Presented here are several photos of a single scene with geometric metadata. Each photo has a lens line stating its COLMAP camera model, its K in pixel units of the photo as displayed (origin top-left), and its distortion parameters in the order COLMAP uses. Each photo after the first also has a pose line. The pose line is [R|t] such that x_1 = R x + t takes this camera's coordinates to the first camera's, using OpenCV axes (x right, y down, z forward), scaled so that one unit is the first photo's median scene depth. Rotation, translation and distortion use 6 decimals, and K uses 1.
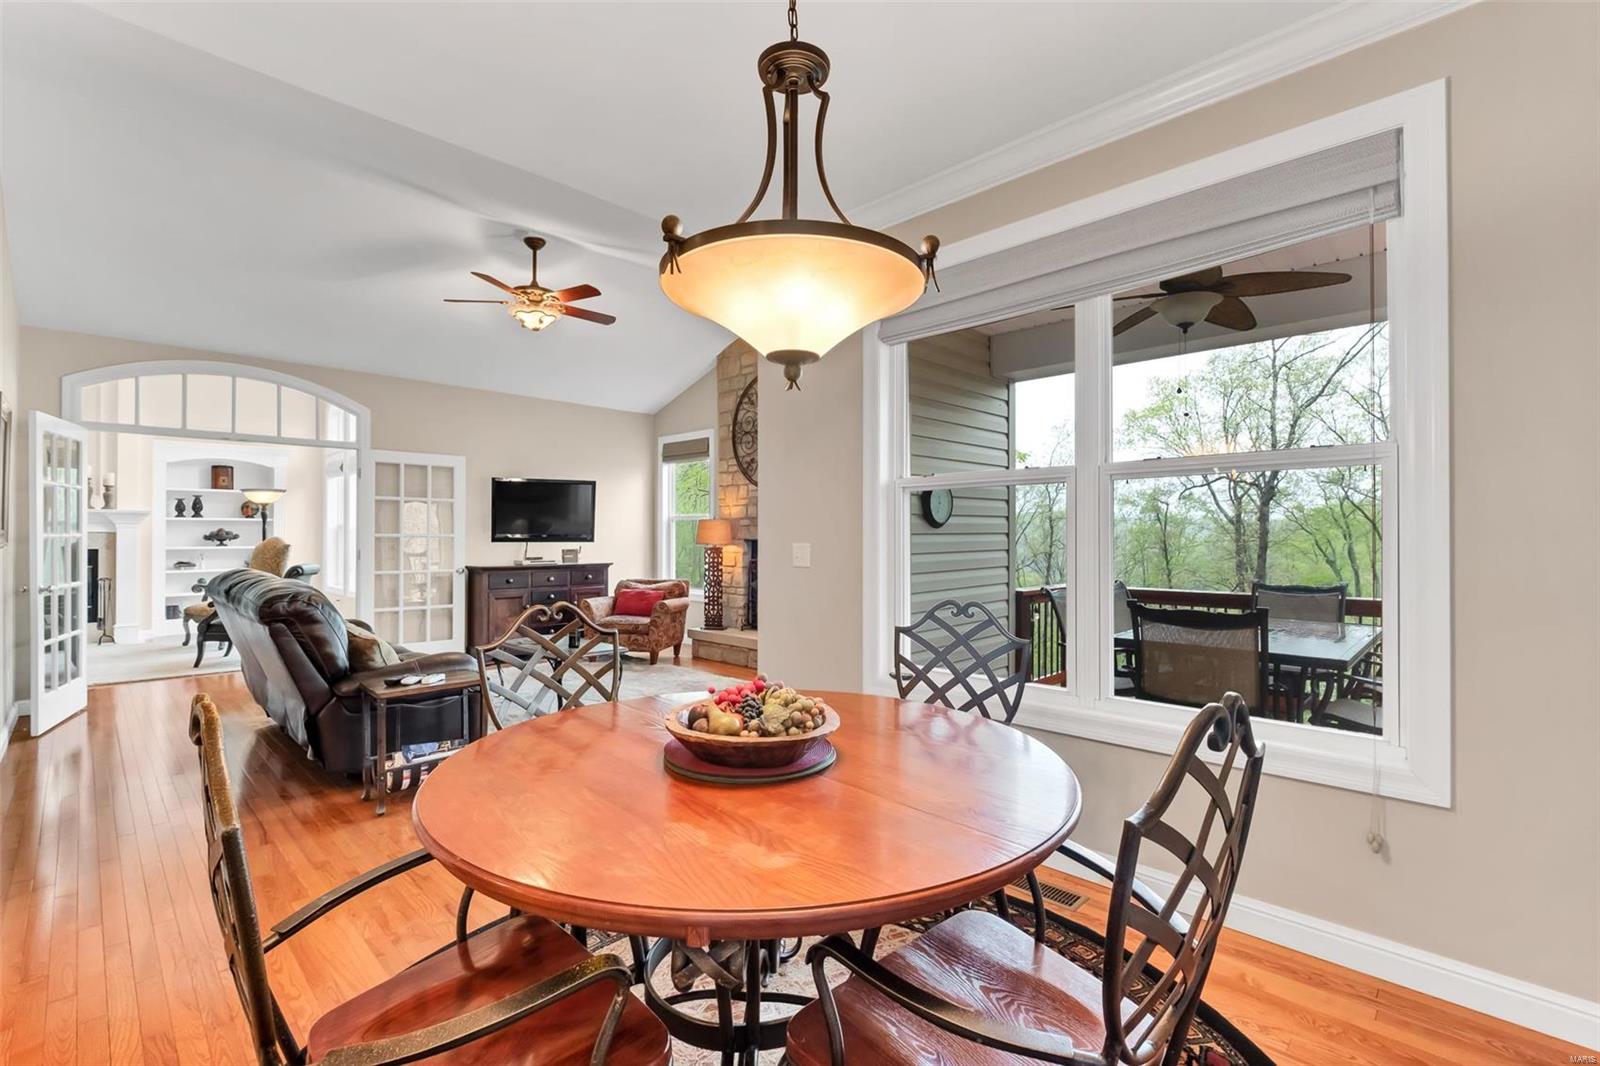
lens RADIAL K [[709.3, 0, 789.6], [0, 709.3, 530.4], [0, 0, 1]] dist [-0.008323, 0.001081]
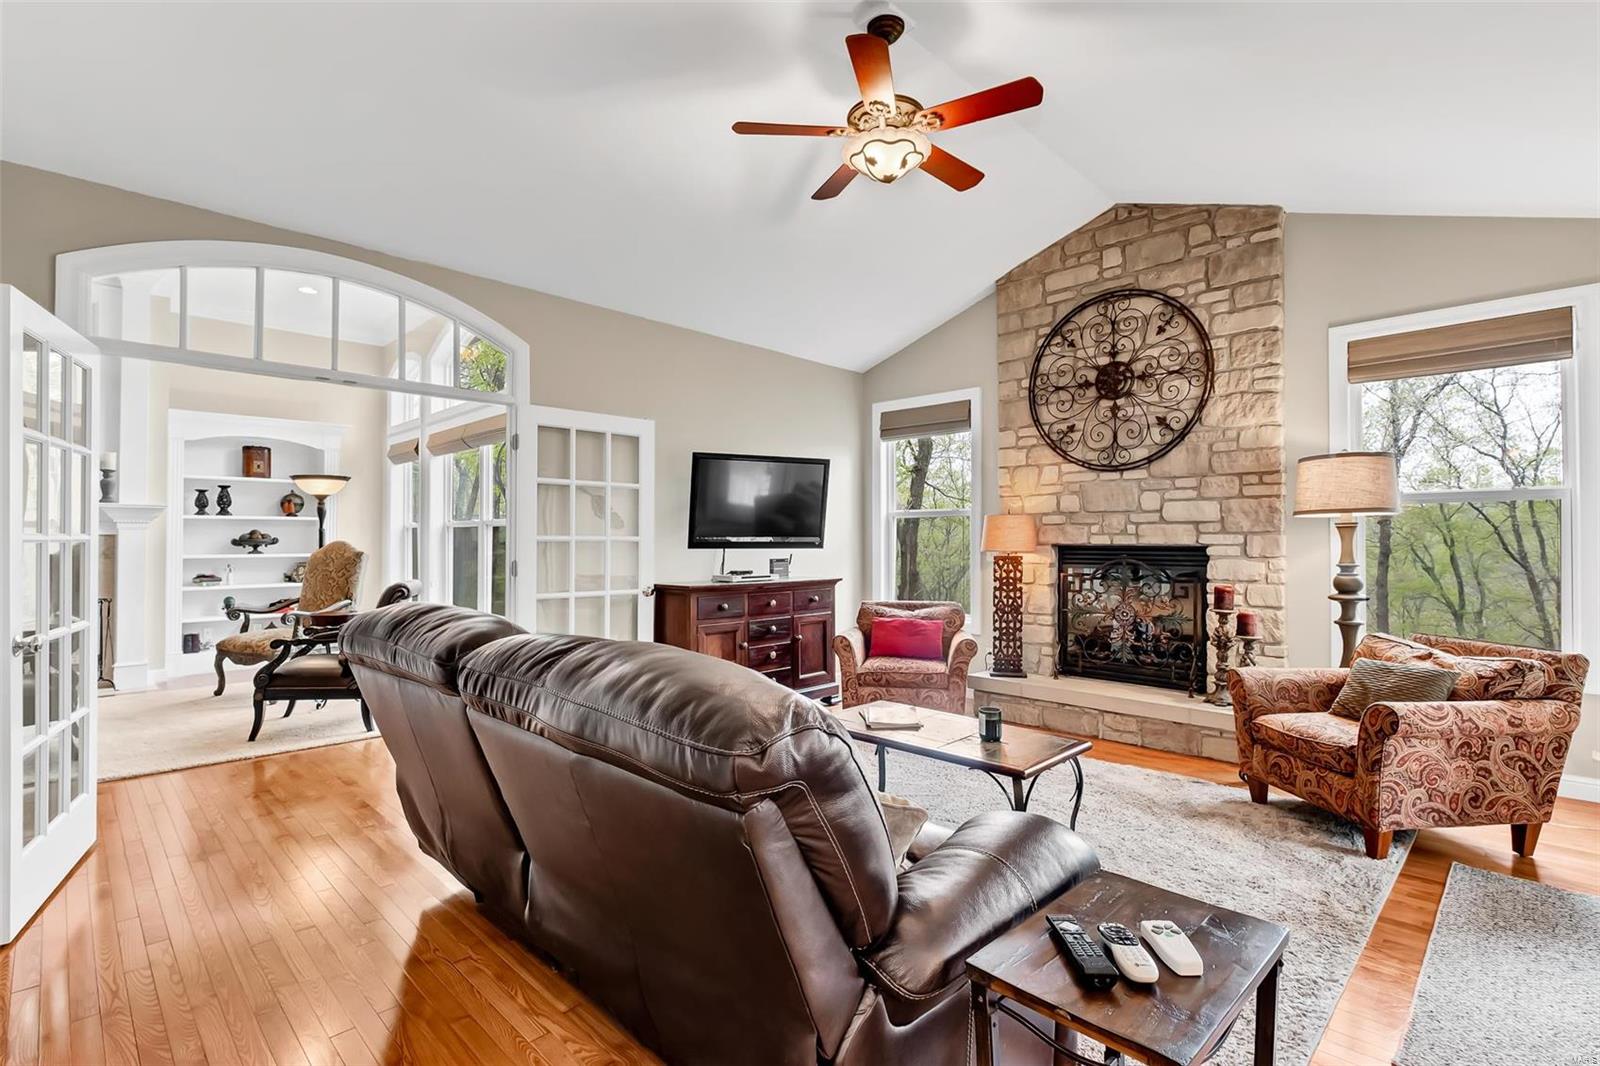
lens RADIAL K [[737.5, 0, 797.3], [0, 737.5, 531.7], [0, 0, 1]] dist [-0.007513, -0.000099]
pose [[0.999977, -0.000115, 0.006738, -0.312776], [0.000147, 0.999989, -0.004729, 0.003588], [-0.006738, 0.004730, 0.999966, 0.289691]]
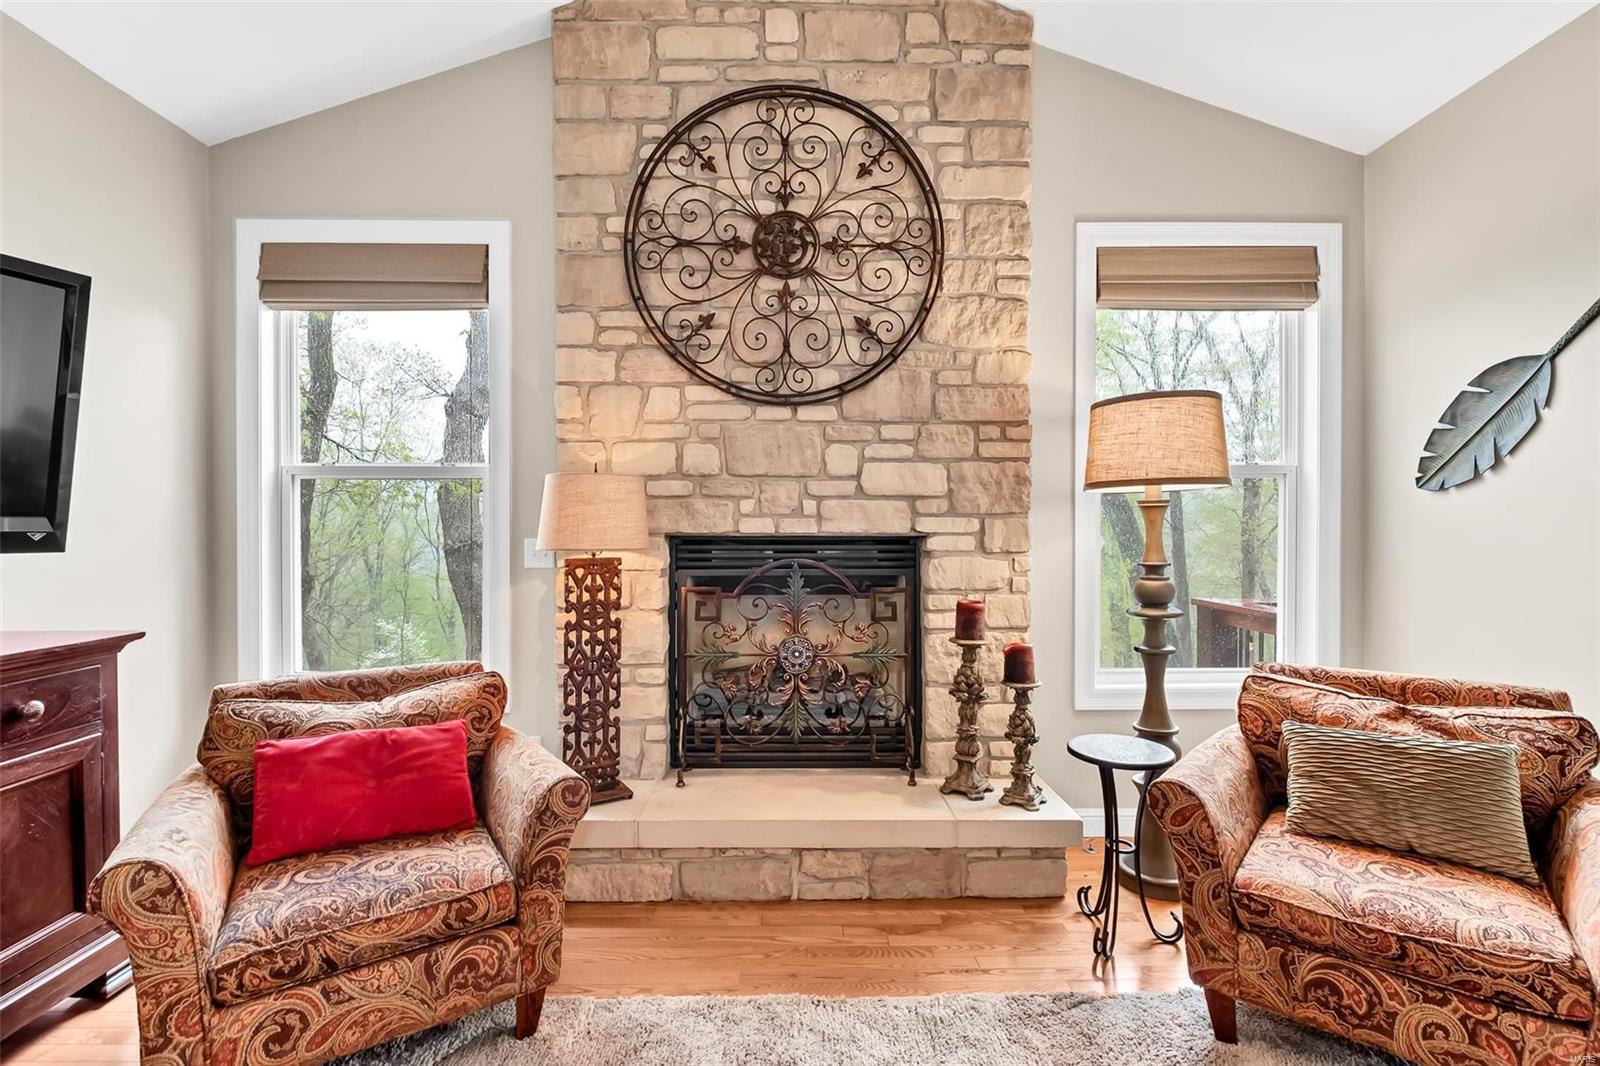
lens RADIAL K [[722.3, 0, 794.3], [0, 722.3, 529.6], [0, 0, 1]] dist [-0.002212, -0.000196]
pose [[0.700769, -0.004189, 0.713376, -0.283160], [-0.005198, 0.999926, 0.010977, 0.005719], [-0.713370, -0.011400, 0.700695, 0.686942]]
